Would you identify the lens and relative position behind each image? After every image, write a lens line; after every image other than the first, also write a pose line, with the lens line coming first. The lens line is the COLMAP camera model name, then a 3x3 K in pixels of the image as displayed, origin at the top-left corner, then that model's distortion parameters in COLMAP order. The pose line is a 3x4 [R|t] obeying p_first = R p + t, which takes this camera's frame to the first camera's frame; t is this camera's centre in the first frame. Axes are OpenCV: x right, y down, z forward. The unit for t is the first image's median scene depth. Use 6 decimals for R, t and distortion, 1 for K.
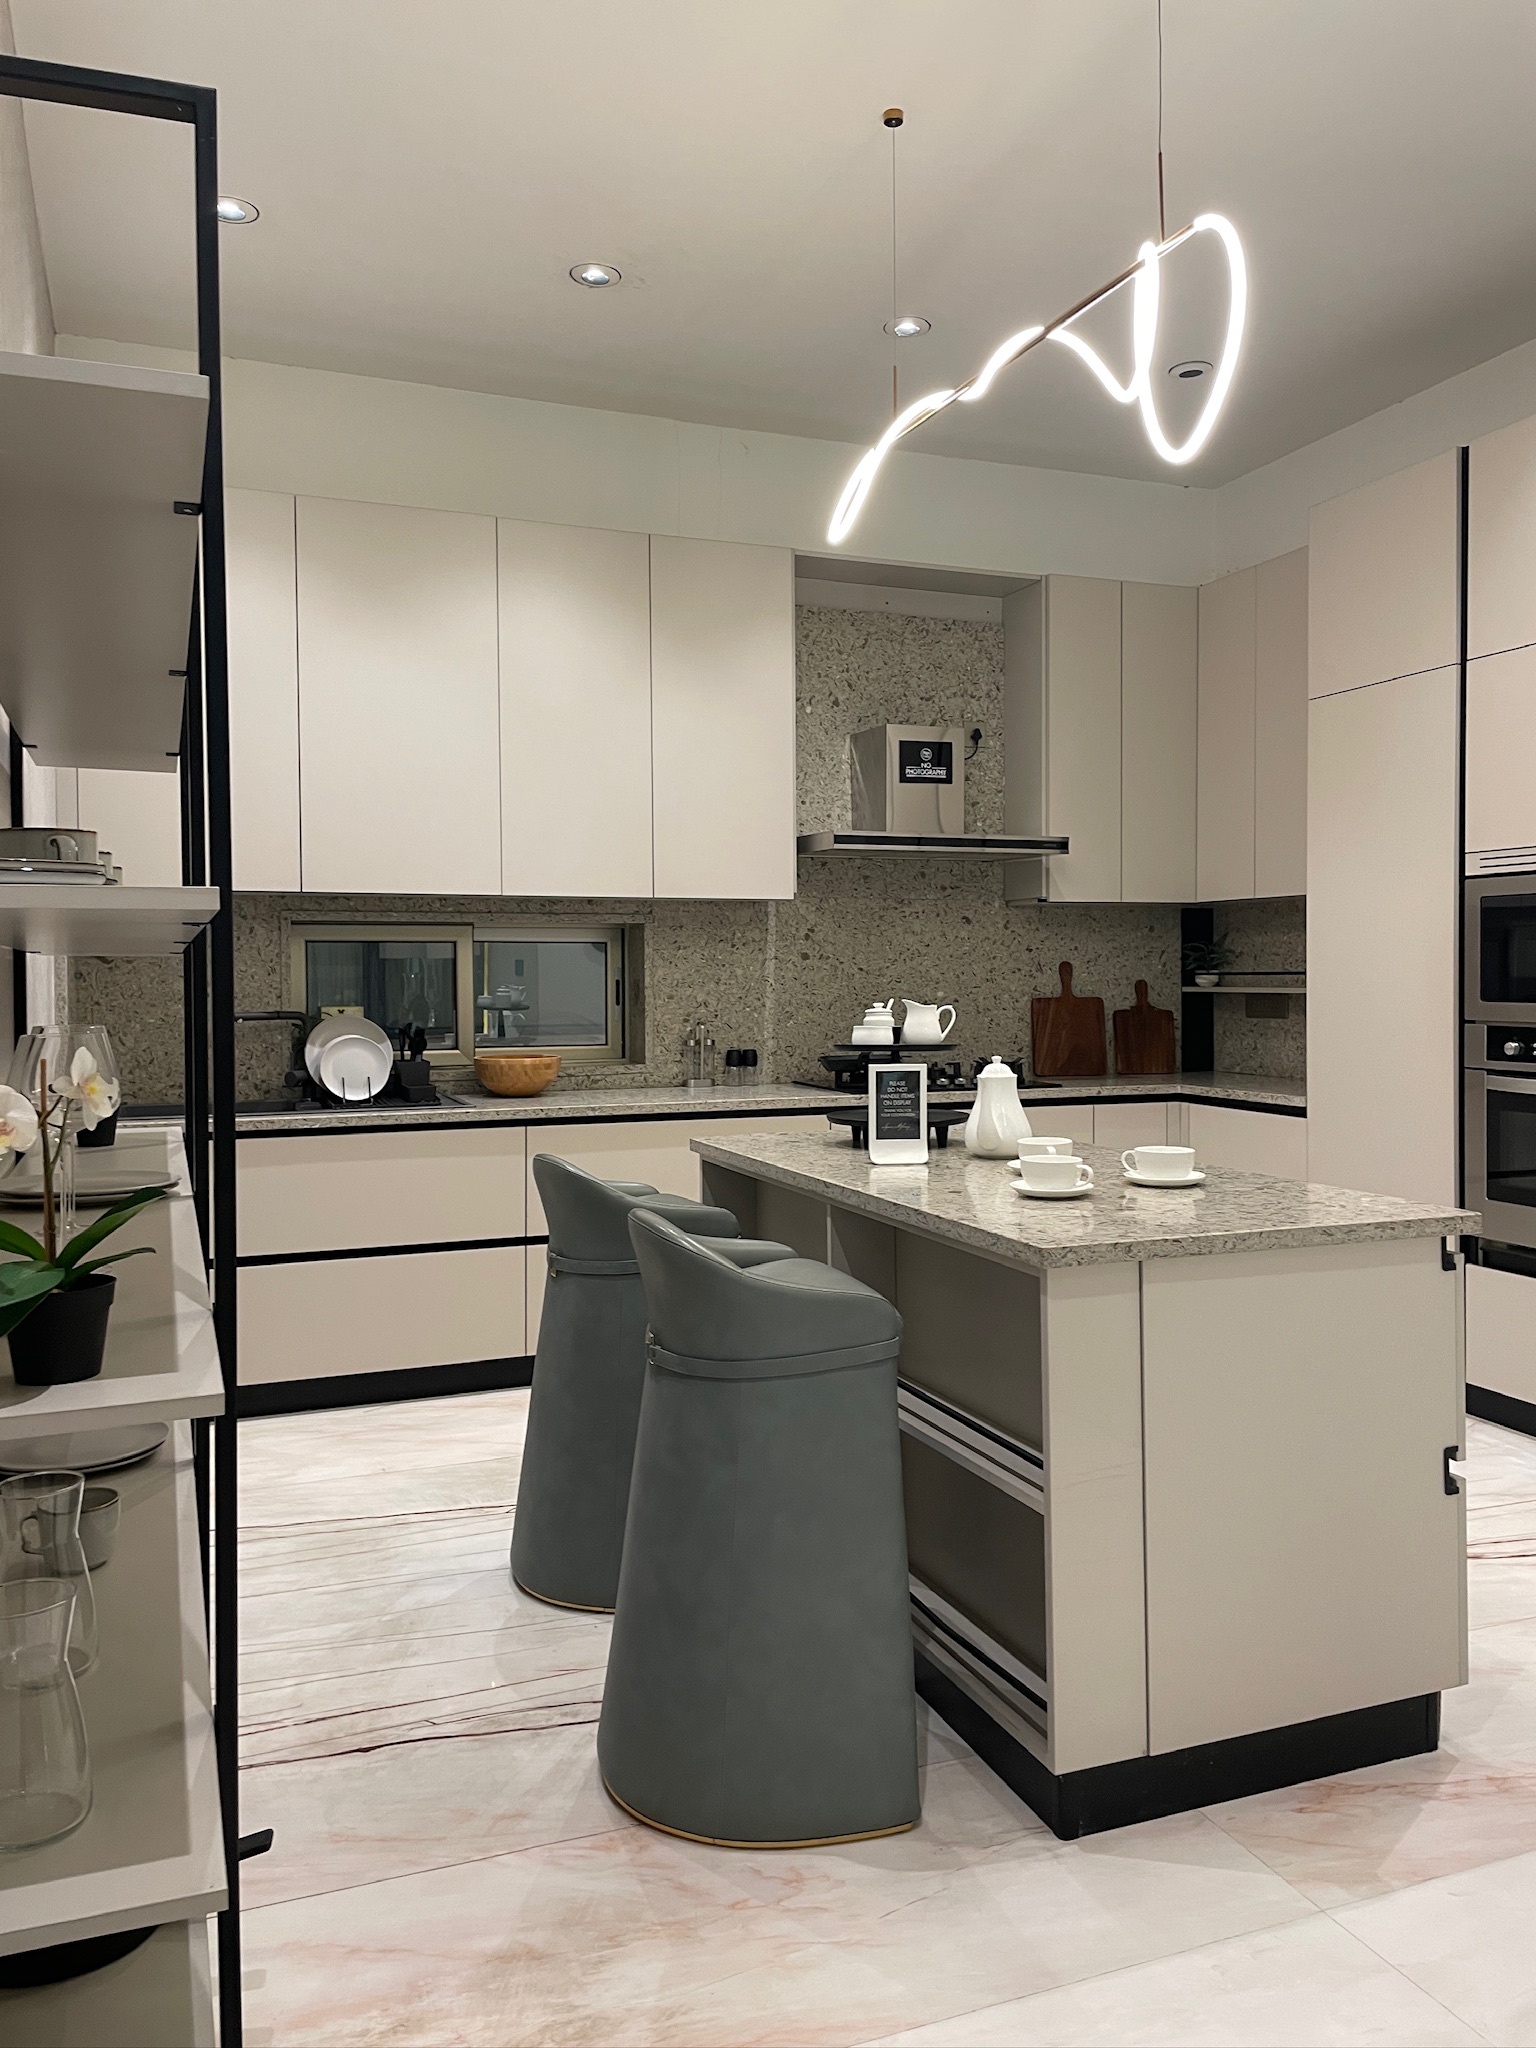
lens RADIAL K [[1558.6, 0, 778.4], [0, 1558.6, 1008.6], [0, 0, 1]] dist [0.055622, -0.004658]
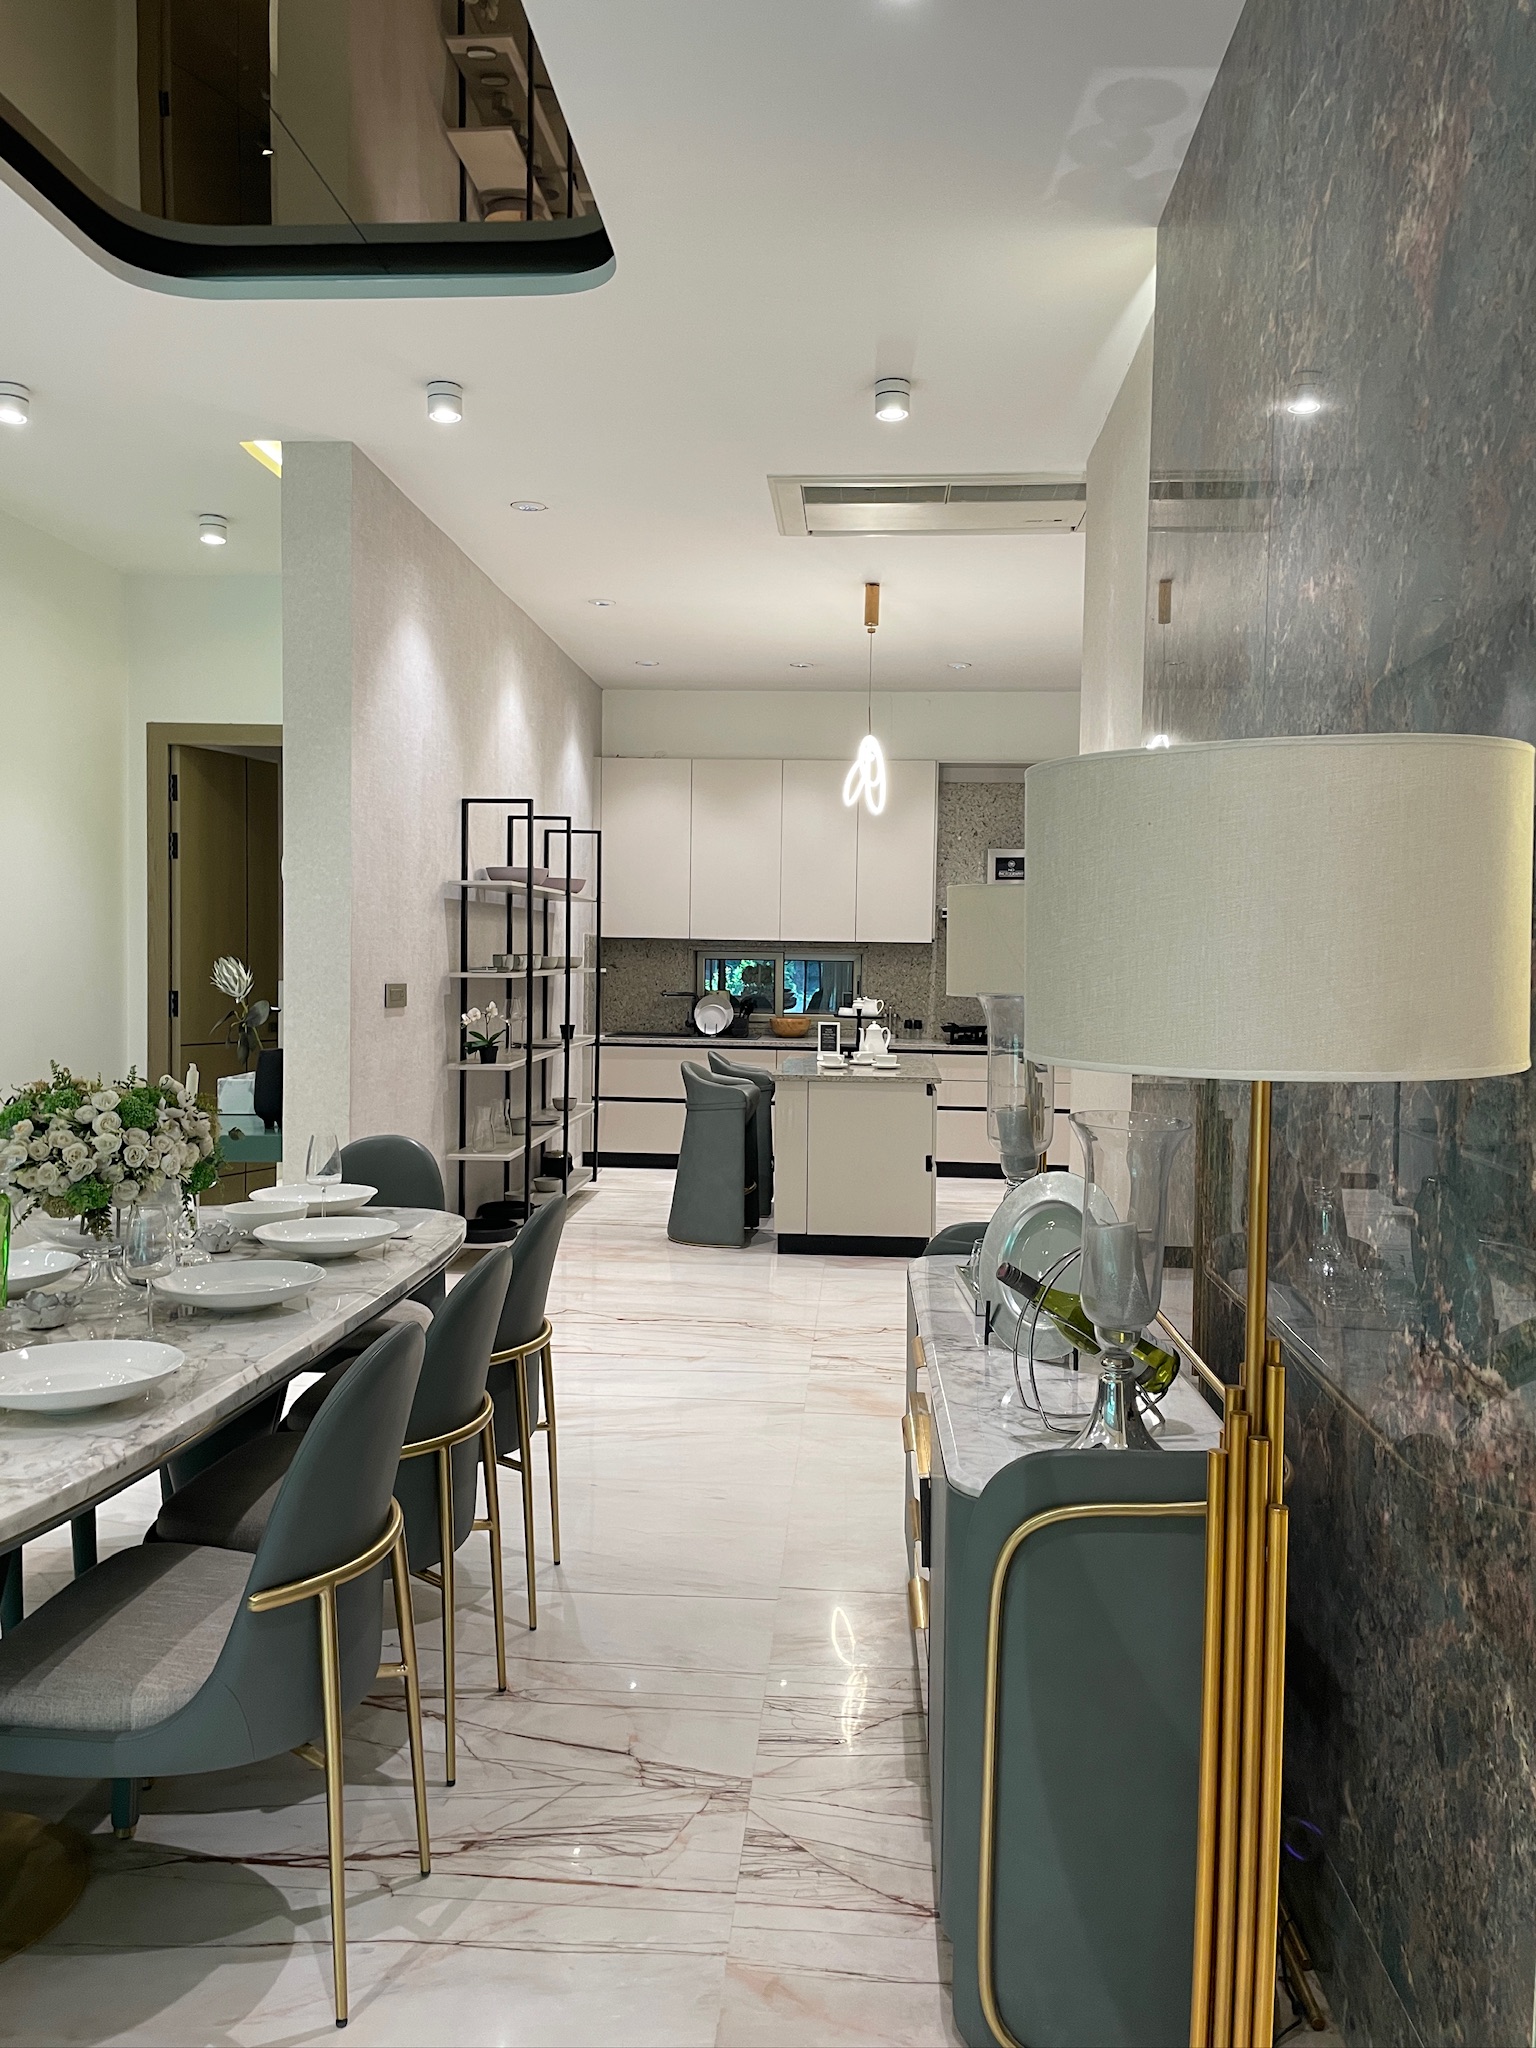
lens RADIAL K [[1558.6, 0, 778.4], [0, 1558.6, 1008.6], [0, 0, 1]] dist [0.055622, -0.004658]
pose [[0.913710, 0.041108, -0.404282, 0.642551], [-0.034647, 0.999128, 0.023289, -0.027927], [0.404887, -0.007273, 0.914338, -0.861209]]
